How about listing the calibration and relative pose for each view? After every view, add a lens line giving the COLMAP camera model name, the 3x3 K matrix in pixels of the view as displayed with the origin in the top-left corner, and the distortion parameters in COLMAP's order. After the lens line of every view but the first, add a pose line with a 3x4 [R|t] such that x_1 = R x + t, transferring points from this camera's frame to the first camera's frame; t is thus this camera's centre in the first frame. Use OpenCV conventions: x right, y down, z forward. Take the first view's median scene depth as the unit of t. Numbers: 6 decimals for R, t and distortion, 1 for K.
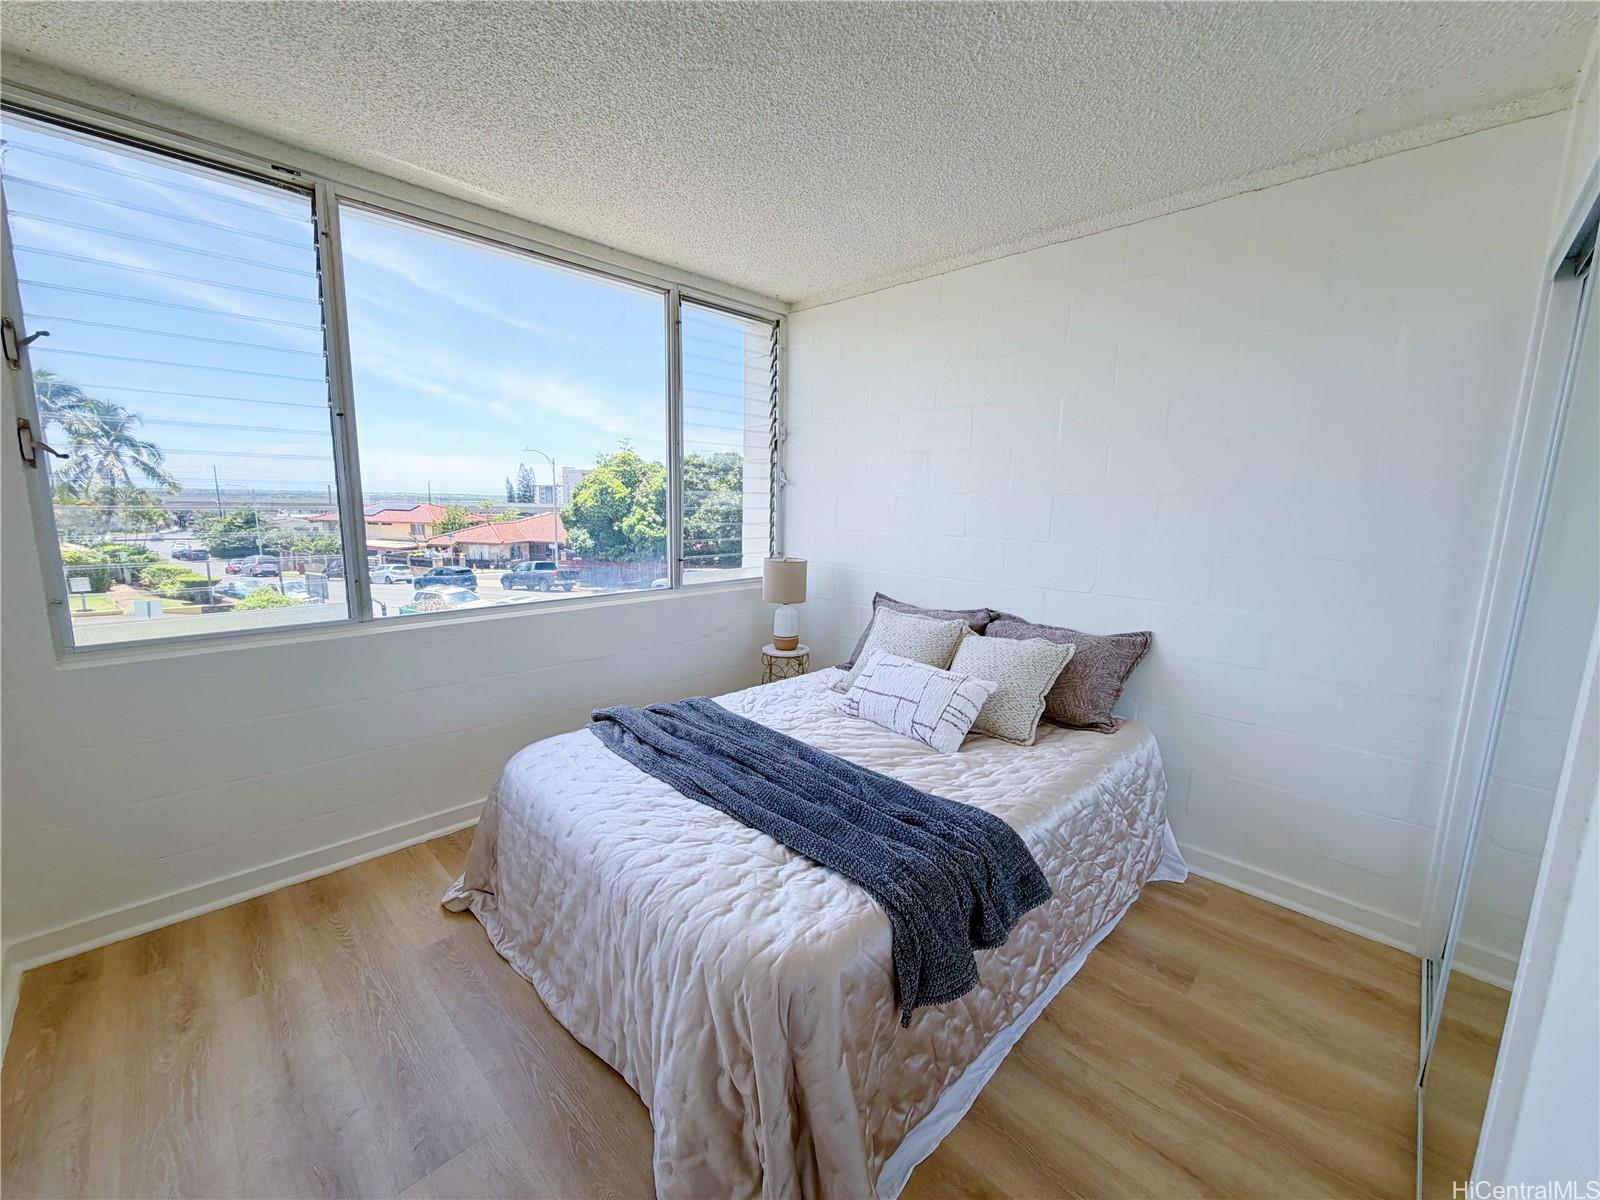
lens RADIAL K [[641.2, 0, 800.0], [0, 641.2, 600.0], [0, 0, 1]] dist [-0.001475, -0.000069]
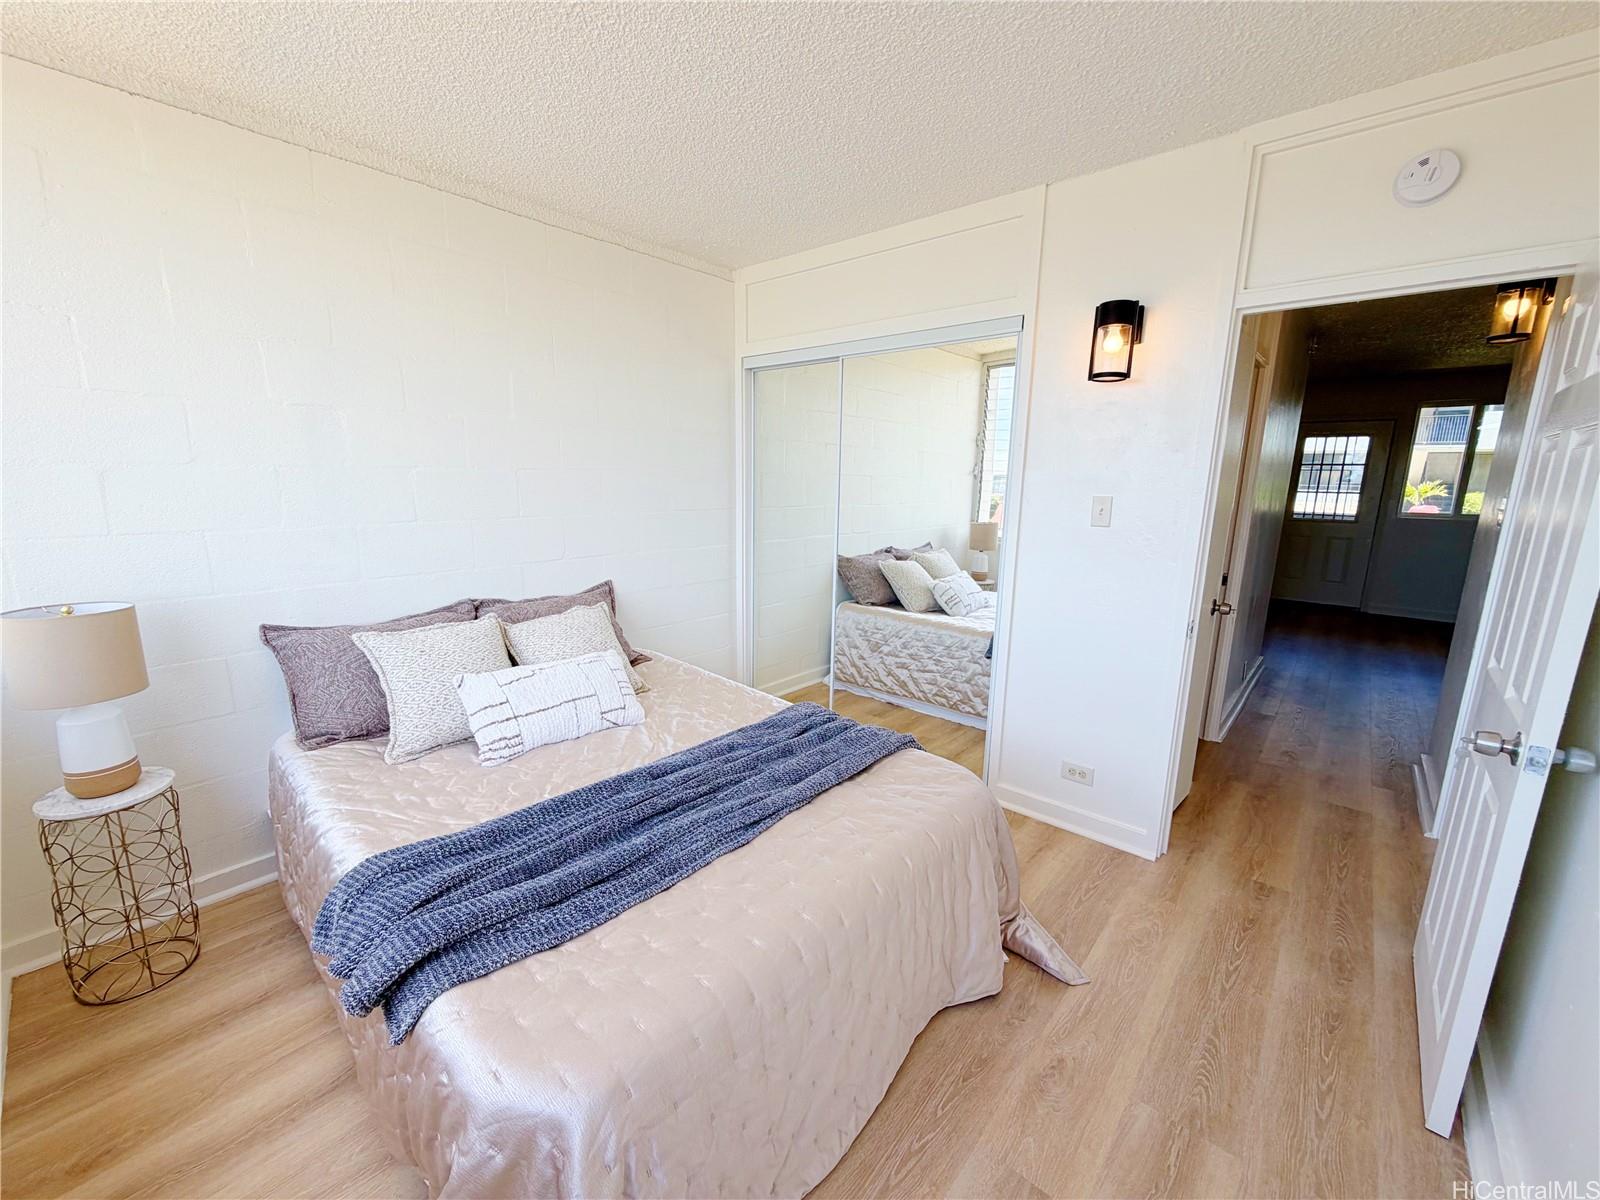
lens RADIAL K [[641.2, 0, 800.0], [0, 641.2, 600.0], [0, 0, 1]] dist [-0.001475, -0.000069]
pose [[-0.049424, -0.213121, 0.975775, -0.719483], [0.143213, 0.965361, 0.218100, -0.136817], [-0.988457, 0.150523, -0.017190, 0.688302]]
